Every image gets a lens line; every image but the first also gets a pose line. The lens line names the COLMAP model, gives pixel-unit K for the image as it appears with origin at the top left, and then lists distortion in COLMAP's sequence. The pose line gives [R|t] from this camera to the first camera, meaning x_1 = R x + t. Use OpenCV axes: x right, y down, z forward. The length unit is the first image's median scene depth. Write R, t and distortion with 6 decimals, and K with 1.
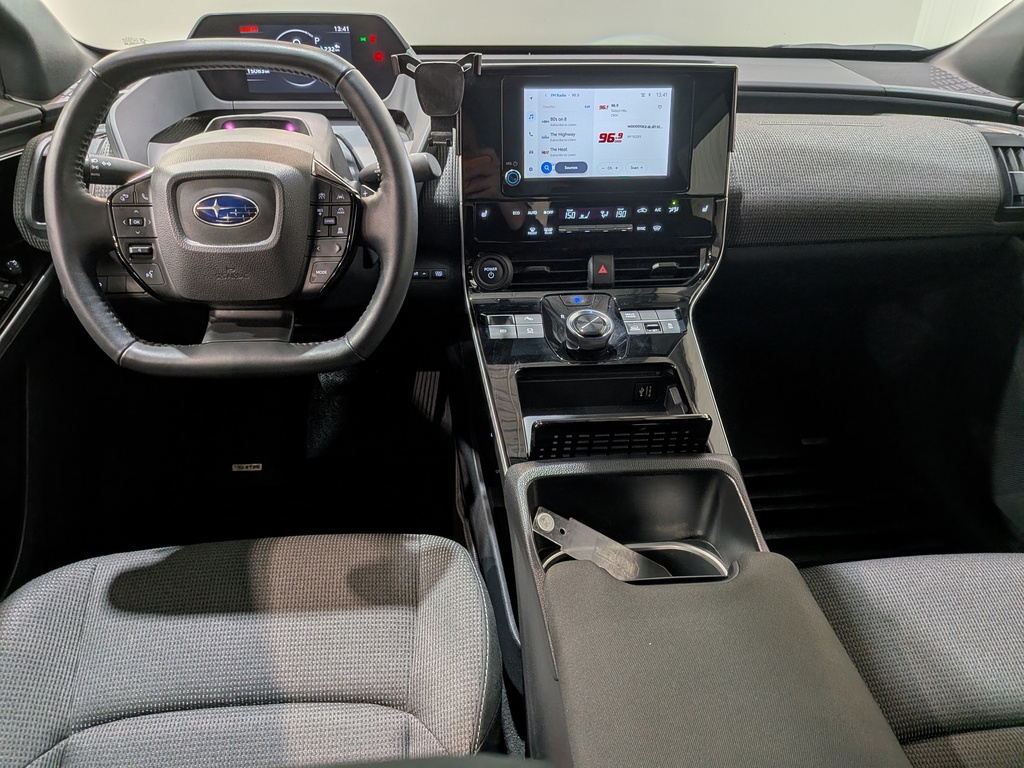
lens RADIAL K [[756.1, 0, 494.8], [0, 756.1, 383.0], [0, 0, 1]] dist [0.068962, -0.120326]
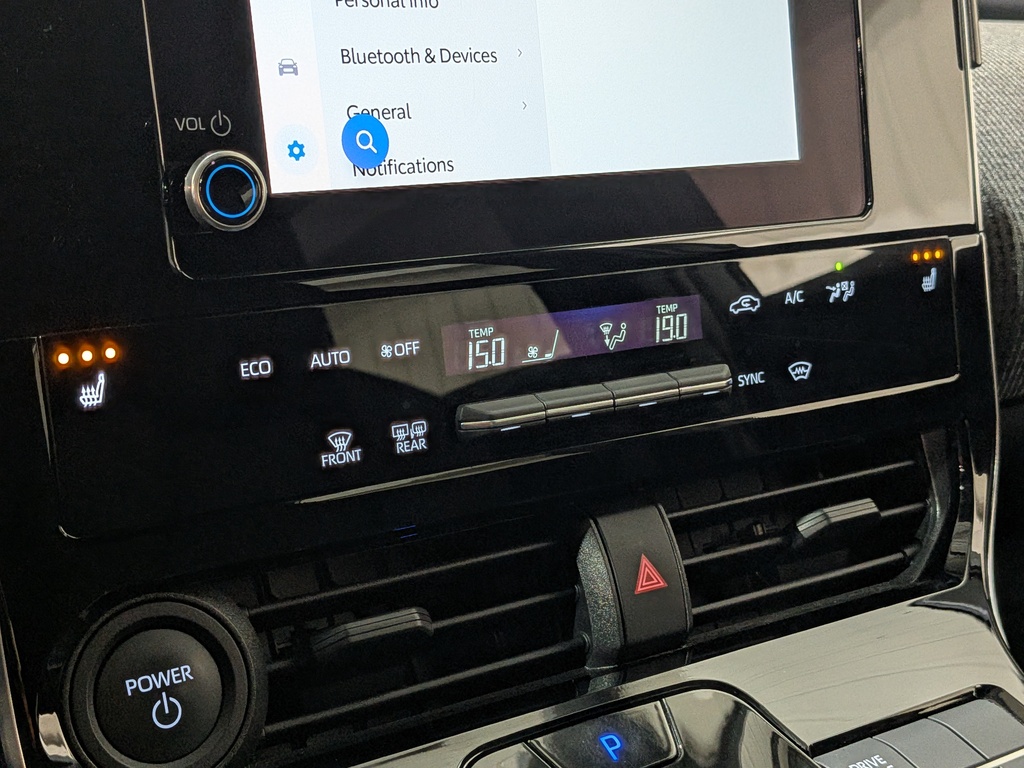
lens RADIAL K [[1553.3, 0, 534.1], [0, 1553.3, 387.6], [0, 0, 1]] dist [0.113094, -0.055386]
pose [[0.867447, -0.115498, 0.483939, -0.116668], [0.227616, 0.957048, -0.179584, -0.148543], [-0.442411, 0.265932, 0.856477, 0.709473]]
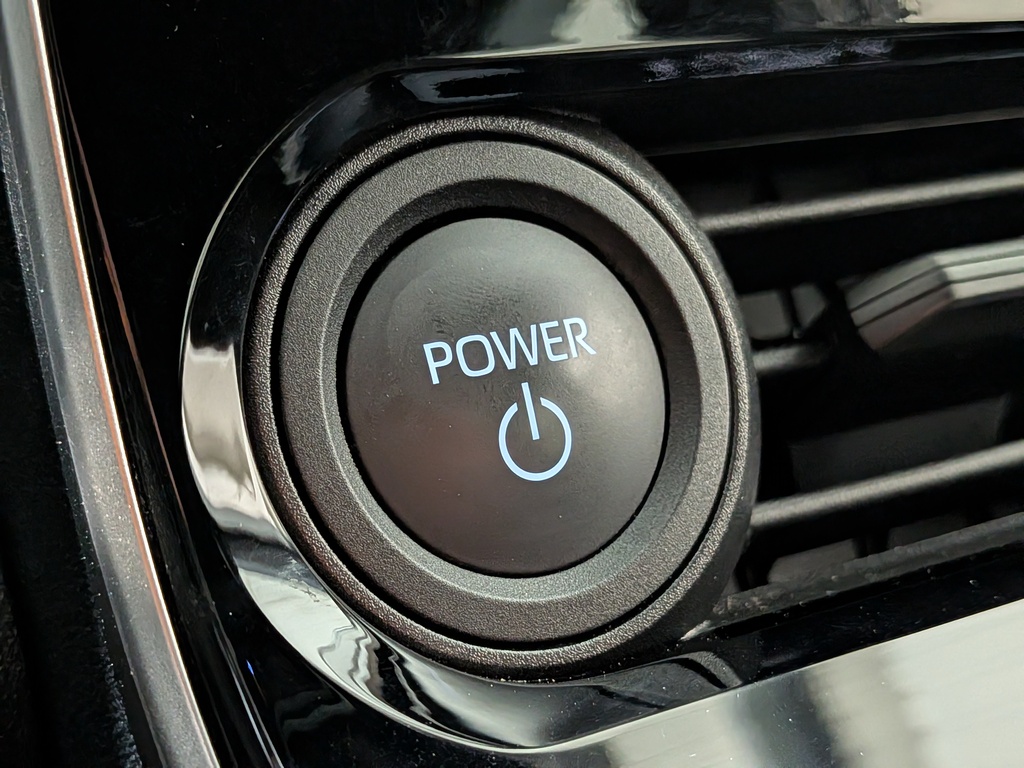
lens RADIAL K [[1553.3, 0, 534.1], [0, 1553.3, 387.6], [0, 0, 1]] dist [0.113094, -0.055386]
pose [[0.913869, -0.150834, 0.376953, -0.062792], [0.226093, 0.960216, -0.163910, -0.143154], [-0.337233, 0.235019, 0.911614, 1.007044]]
